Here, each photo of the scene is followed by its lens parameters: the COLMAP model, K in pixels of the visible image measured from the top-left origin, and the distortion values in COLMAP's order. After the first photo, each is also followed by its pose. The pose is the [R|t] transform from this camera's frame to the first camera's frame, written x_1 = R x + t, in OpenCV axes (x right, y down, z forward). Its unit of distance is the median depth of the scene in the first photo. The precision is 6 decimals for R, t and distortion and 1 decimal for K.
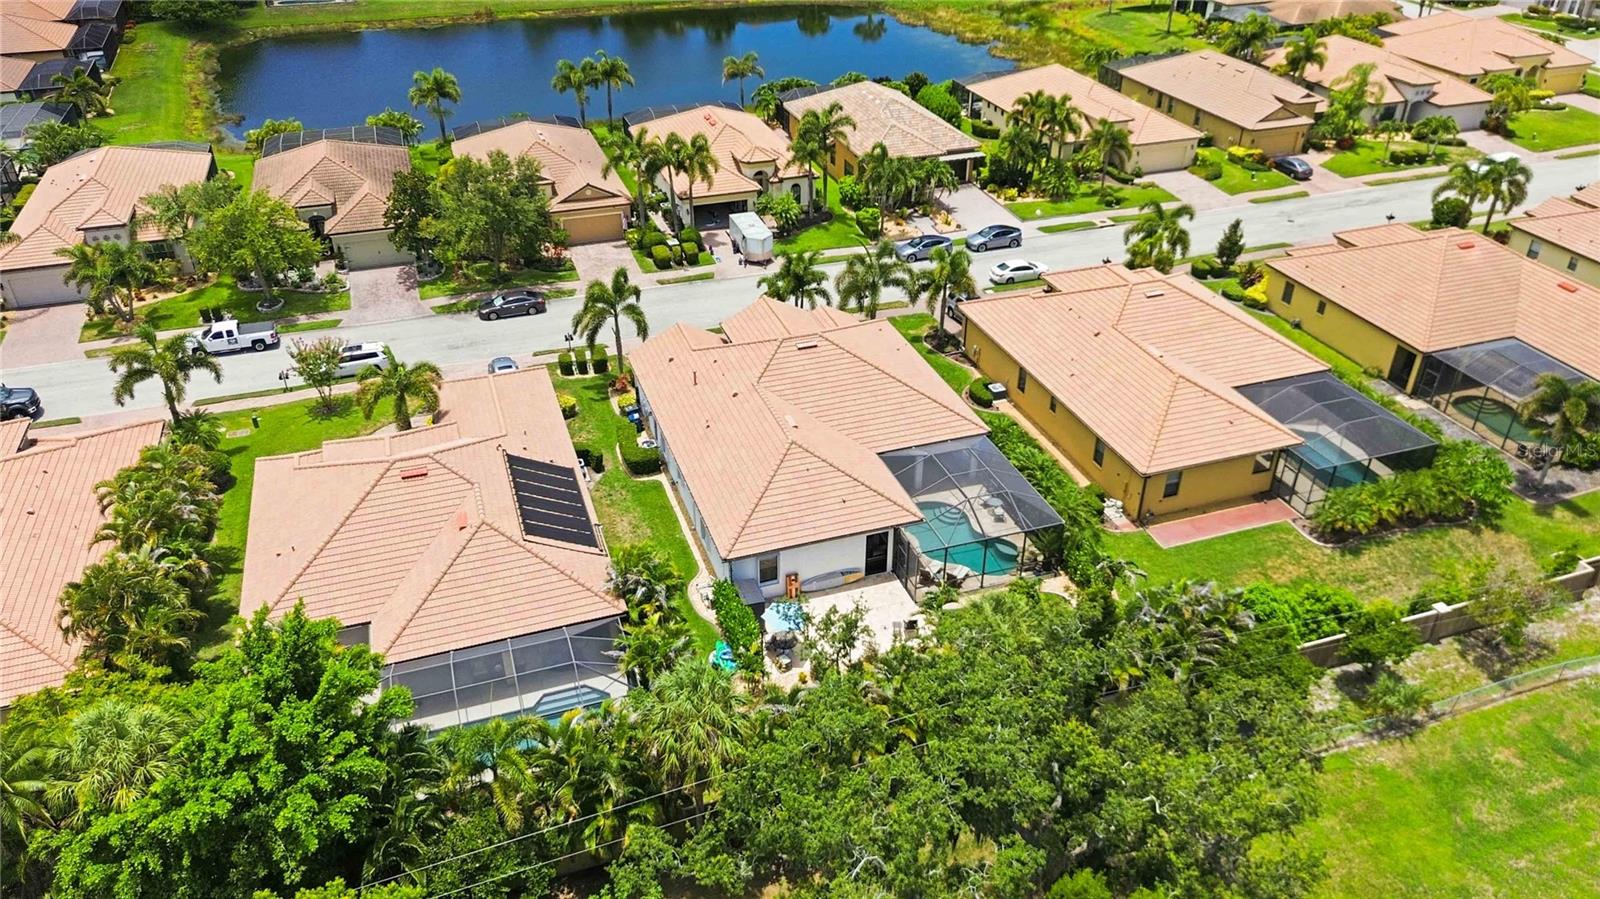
lens RADIAL K [[1137.6, 0, 794.9], [0, 1137.6, 449.6], [0, 0, 1]] dist [0.060535, -0.056803]
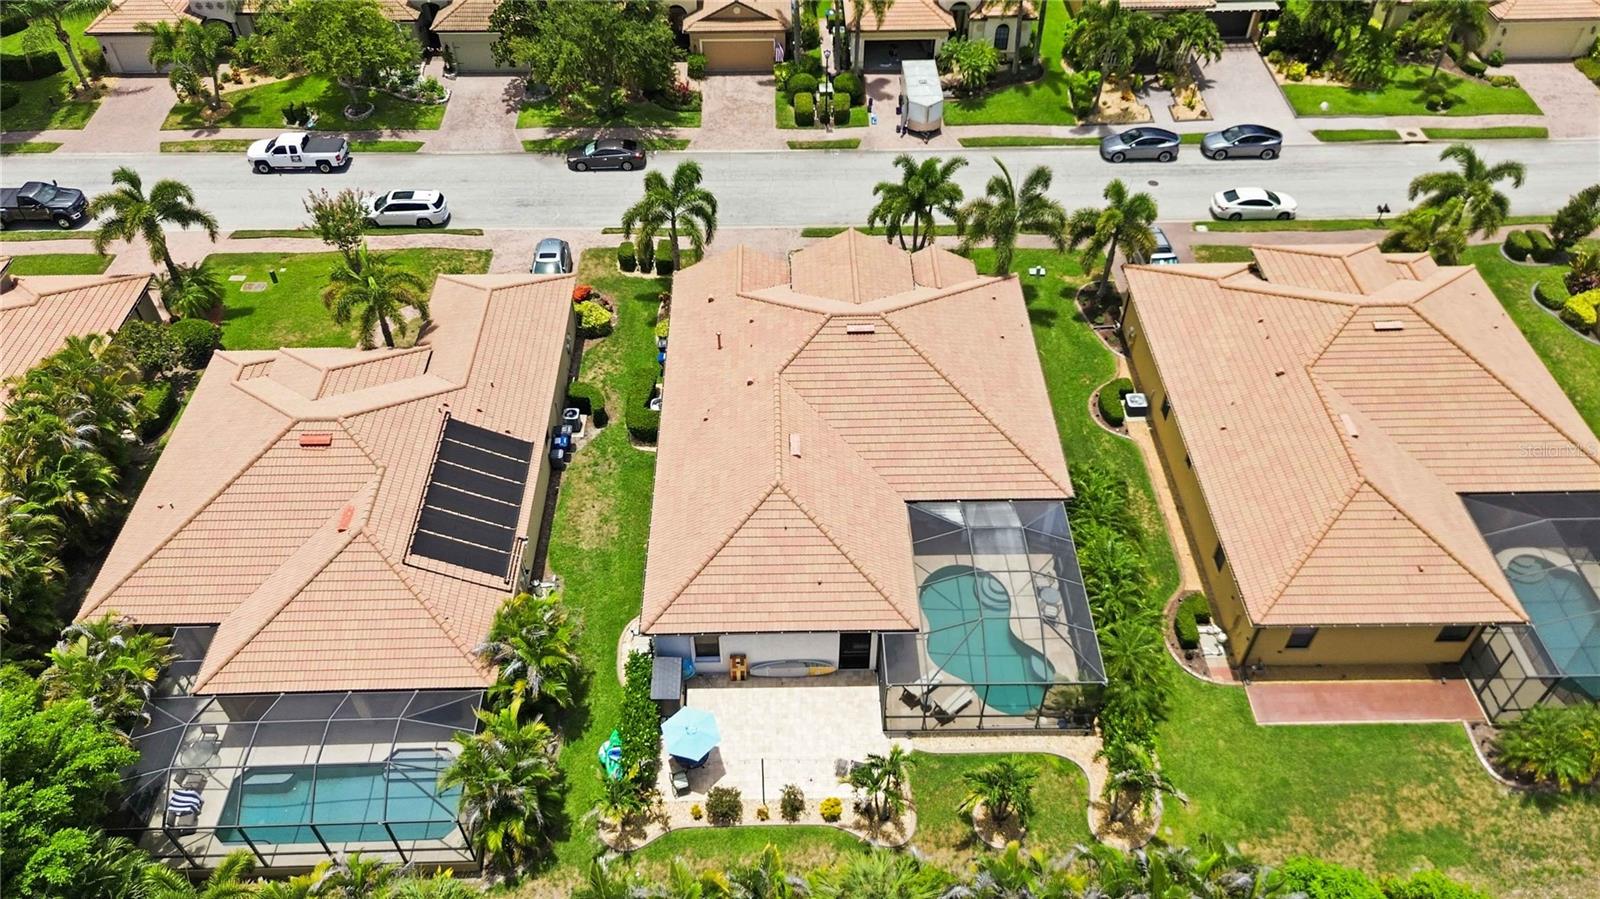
lens RADIAL K [[1137.6, 0, 794.9], [0, 1137.6, 449.6], [0, 0, 1]] dist [0.060535, -0.056803]
pose [[0.952335, 0.215389, -0.216021, 0.116110], [-0.159846, 0.955482, 0.248000, -0.151815], [0.259821, -0.201649, 0.944368, 0.195167]]
